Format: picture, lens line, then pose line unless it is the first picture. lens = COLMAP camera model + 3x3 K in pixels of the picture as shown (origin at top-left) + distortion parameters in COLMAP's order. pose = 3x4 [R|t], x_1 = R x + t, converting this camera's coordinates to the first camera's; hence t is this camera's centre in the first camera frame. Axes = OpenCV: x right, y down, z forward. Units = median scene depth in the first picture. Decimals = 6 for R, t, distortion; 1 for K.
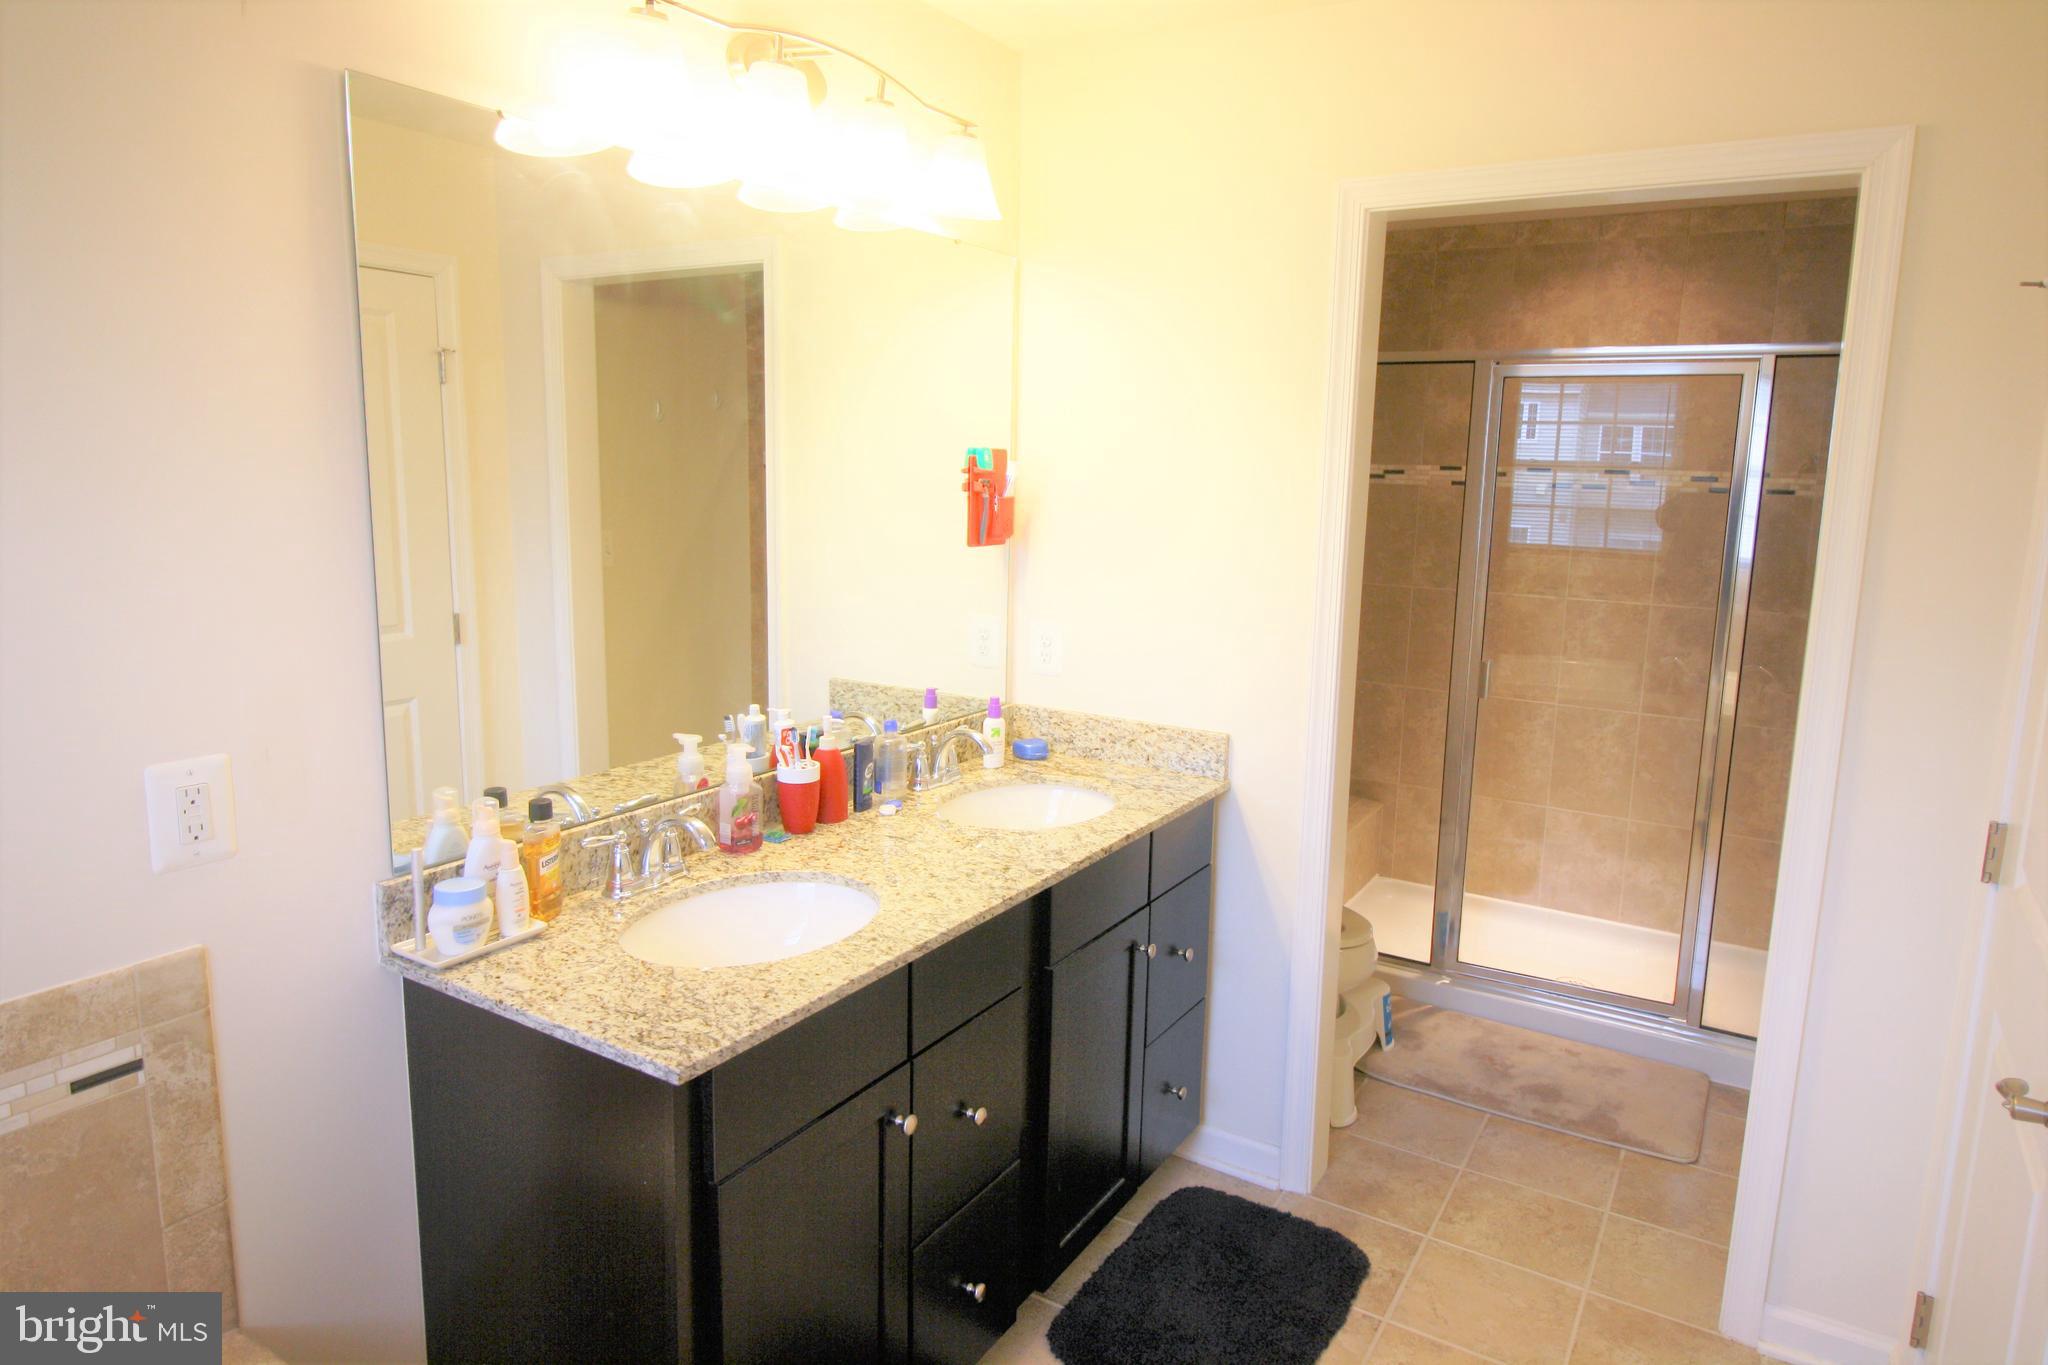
lens RADIAL K [[1242.0, 0, 1024.0], [0, 1242.0, 677.5], [0, 0, 1]] dist [0.003210, -0.006678]
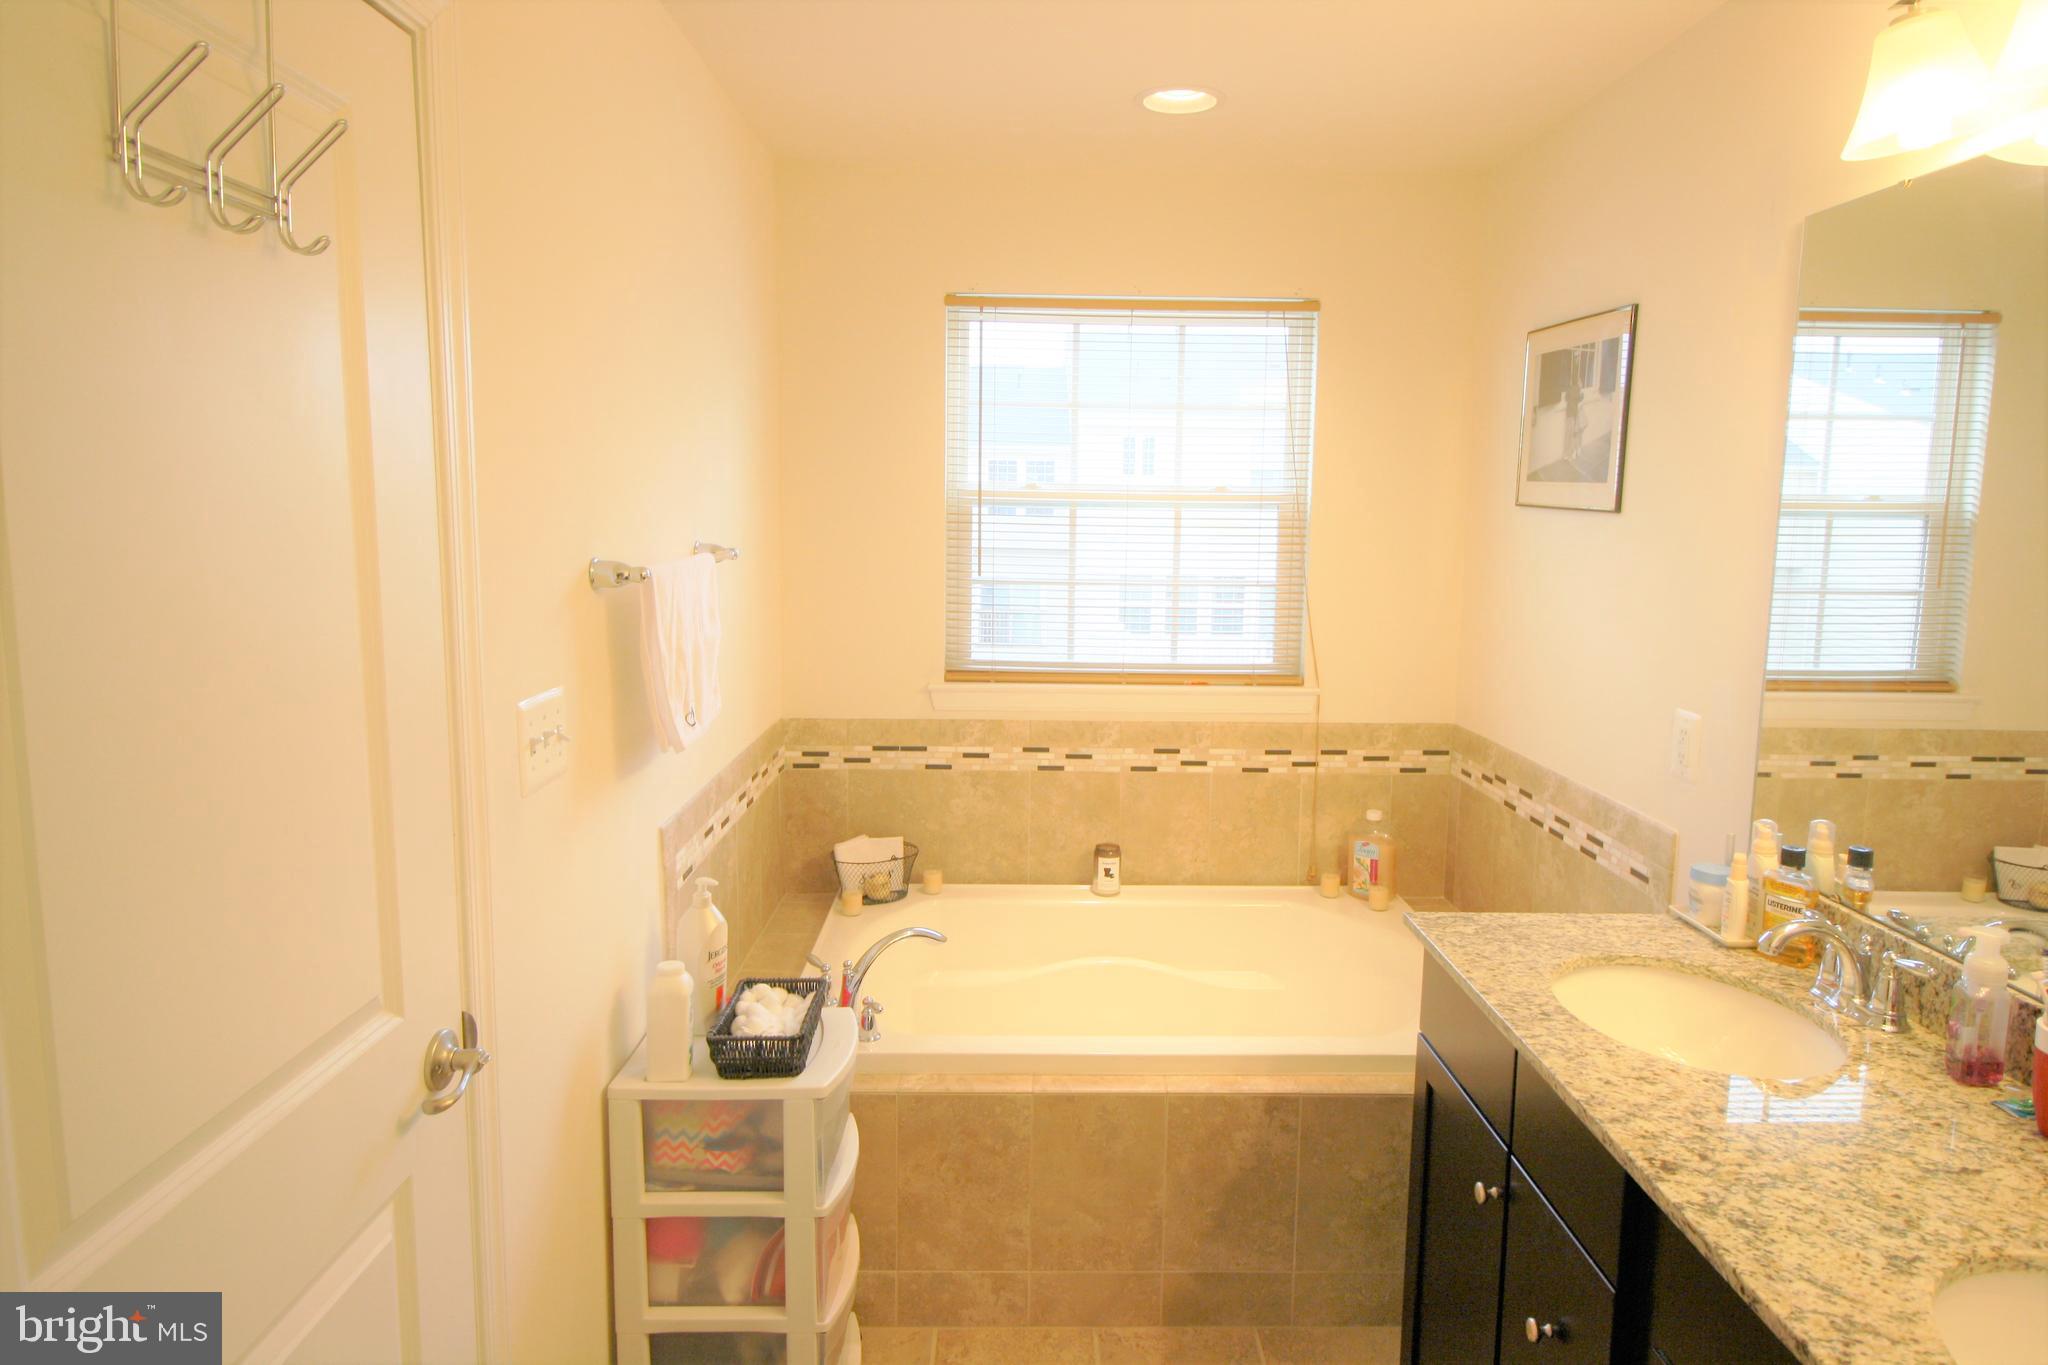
lens RADIAL K [[1242.0, 0, 1026.5], [0, 1242.0, 678.2], [0, 0, 1]] dist [0.003210, -0.006678]
pose [[-0.848020, 0.046572, -0.527914, 0.718224], [-0.115241, 0.956091, 0.269463, -0.251365], [0.517283, 0.289348, -0.805417, 1.502078]]
